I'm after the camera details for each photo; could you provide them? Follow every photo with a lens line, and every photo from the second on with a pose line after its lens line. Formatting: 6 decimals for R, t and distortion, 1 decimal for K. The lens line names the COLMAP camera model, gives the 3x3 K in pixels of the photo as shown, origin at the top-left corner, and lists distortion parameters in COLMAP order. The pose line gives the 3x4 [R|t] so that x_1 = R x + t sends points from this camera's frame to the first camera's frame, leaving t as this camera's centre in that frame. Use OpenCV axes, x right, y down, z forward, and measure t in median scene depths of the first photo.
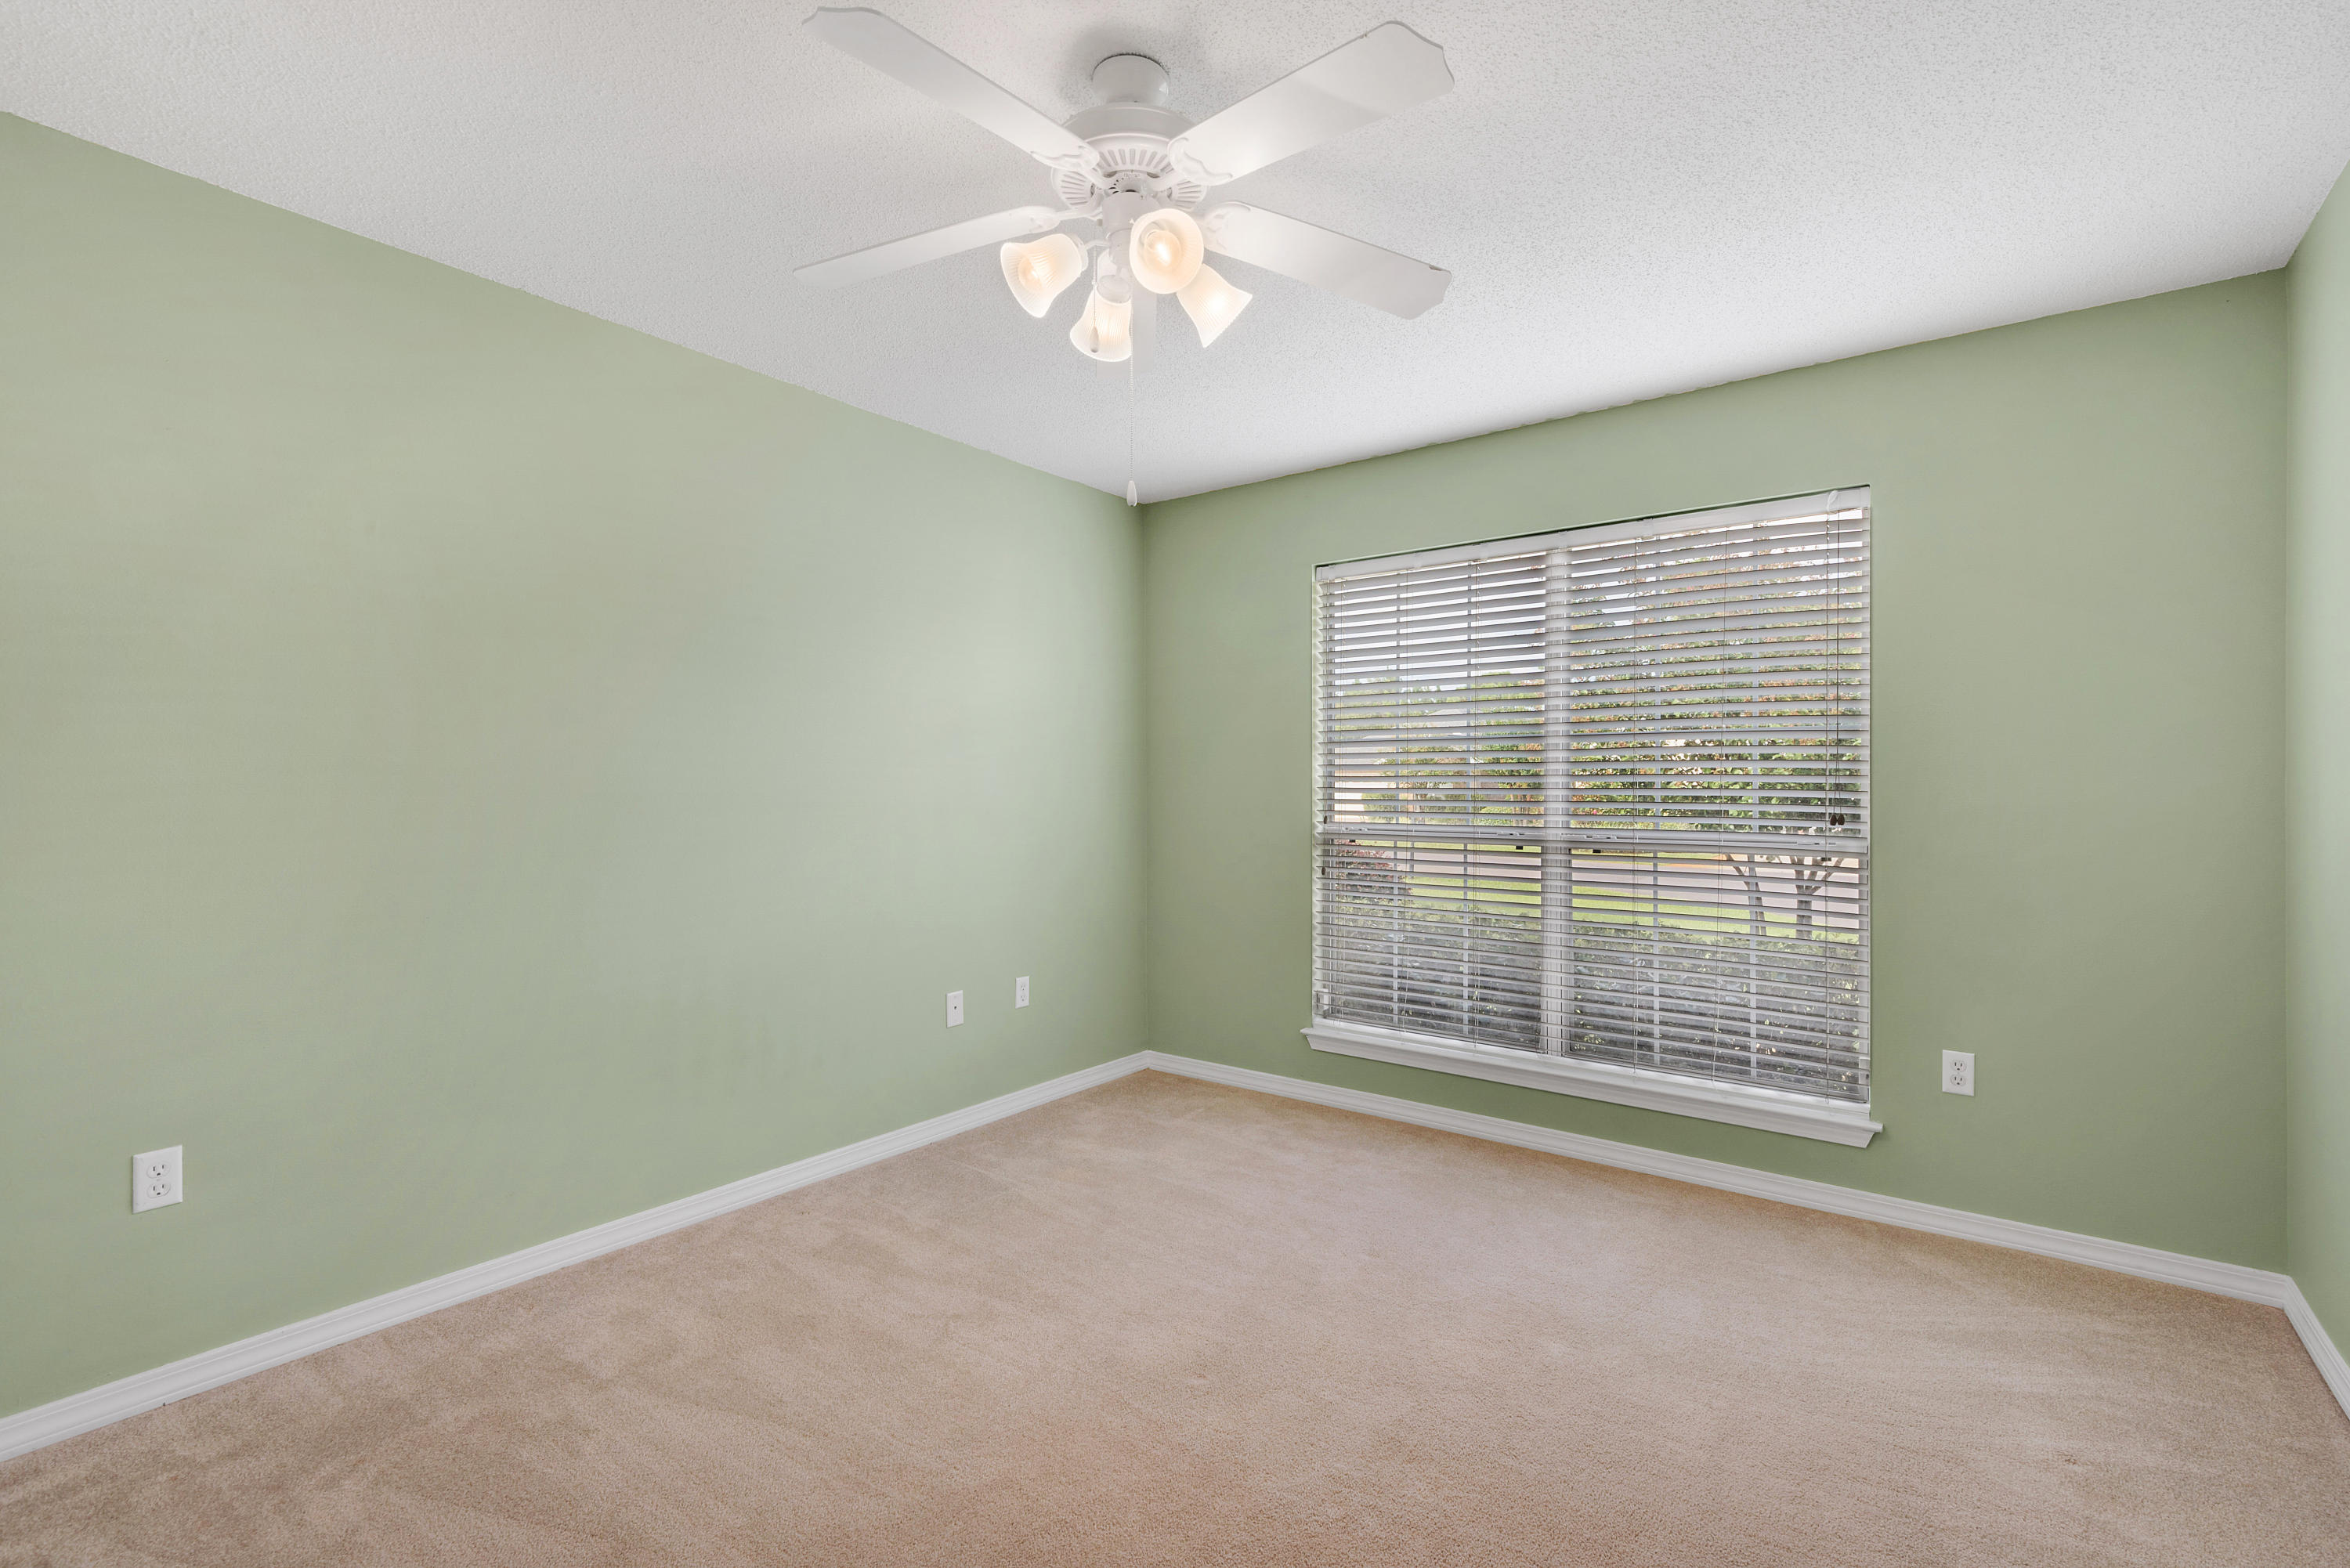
lens RADIAL K [[1057.4, 0, 1180.6], [0, 1057.4, 777.6], [0, 0, 1]] dist [0.004791, 0.000239]
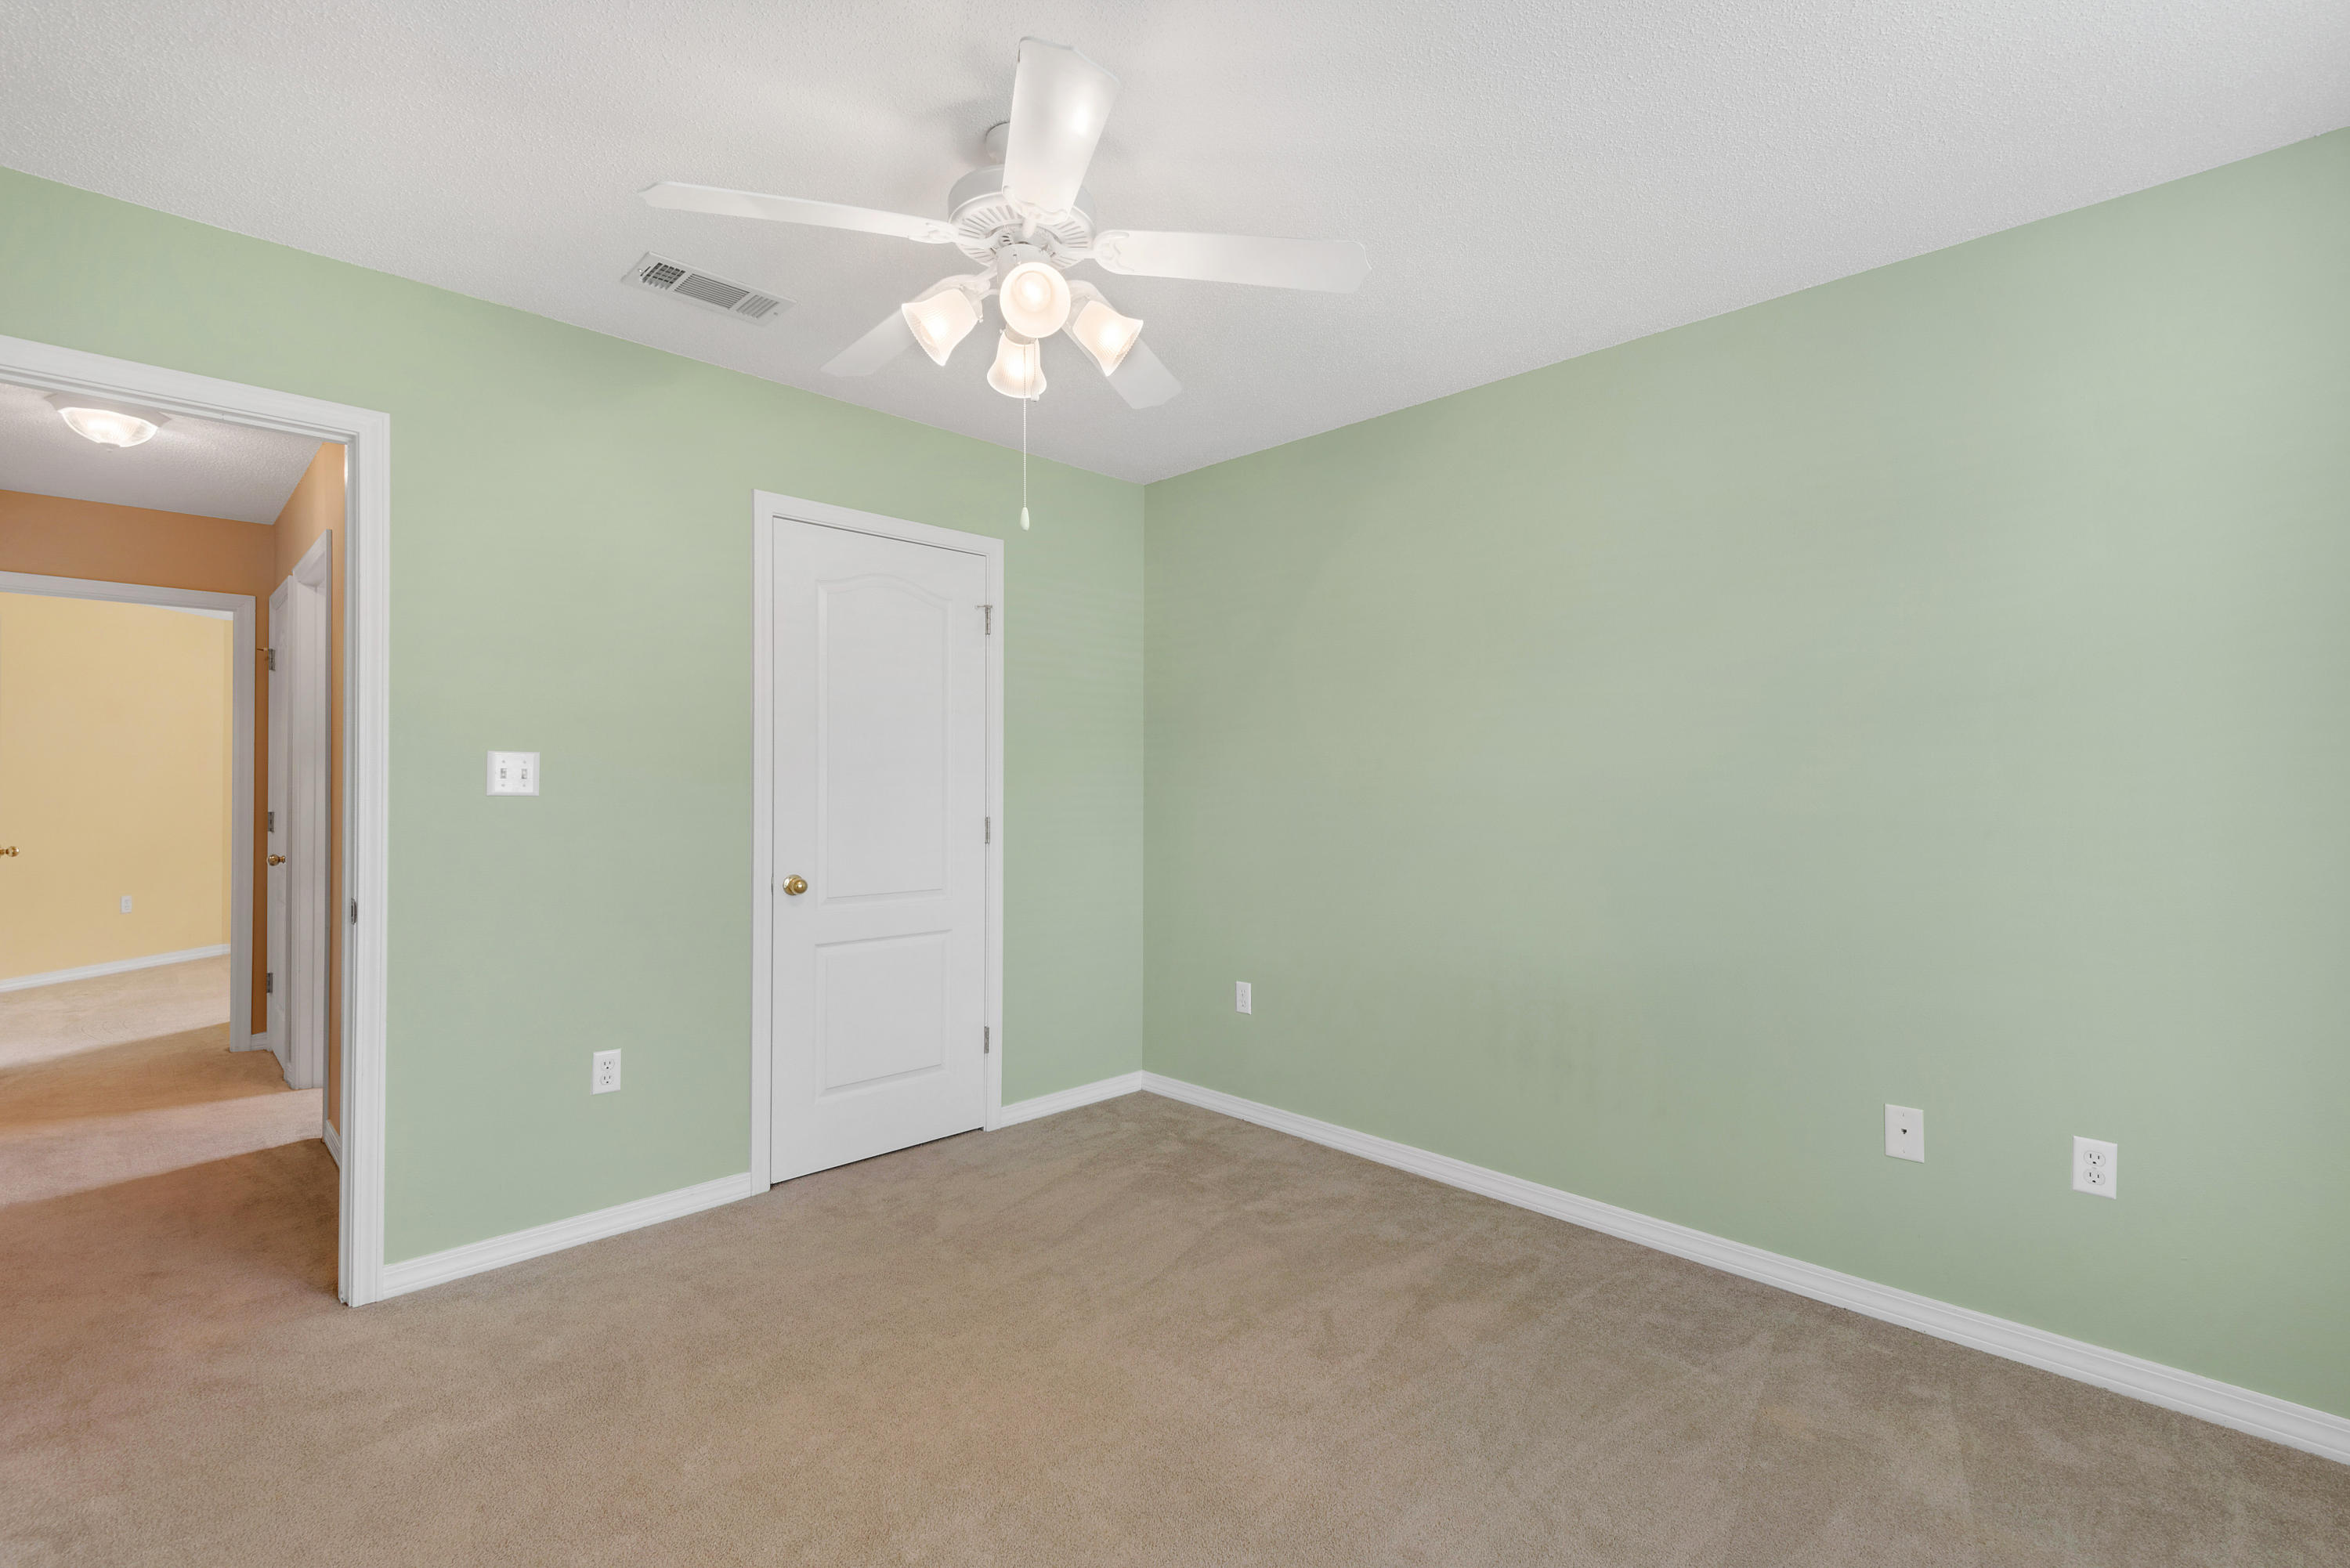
lens RADIAL K [[1057.4, 0, 1182.3], [0, 1057.4, 786.7], [0, 0, 1]] dist [0.004791, 0.000239]
pose [[-0.139975, 0.002201, -0.990153, 0.699321], [-0.000096, 0.999997, 0.002237, 0.004549], [0.990155, 0.000408, -0.139974, 0.913295]]
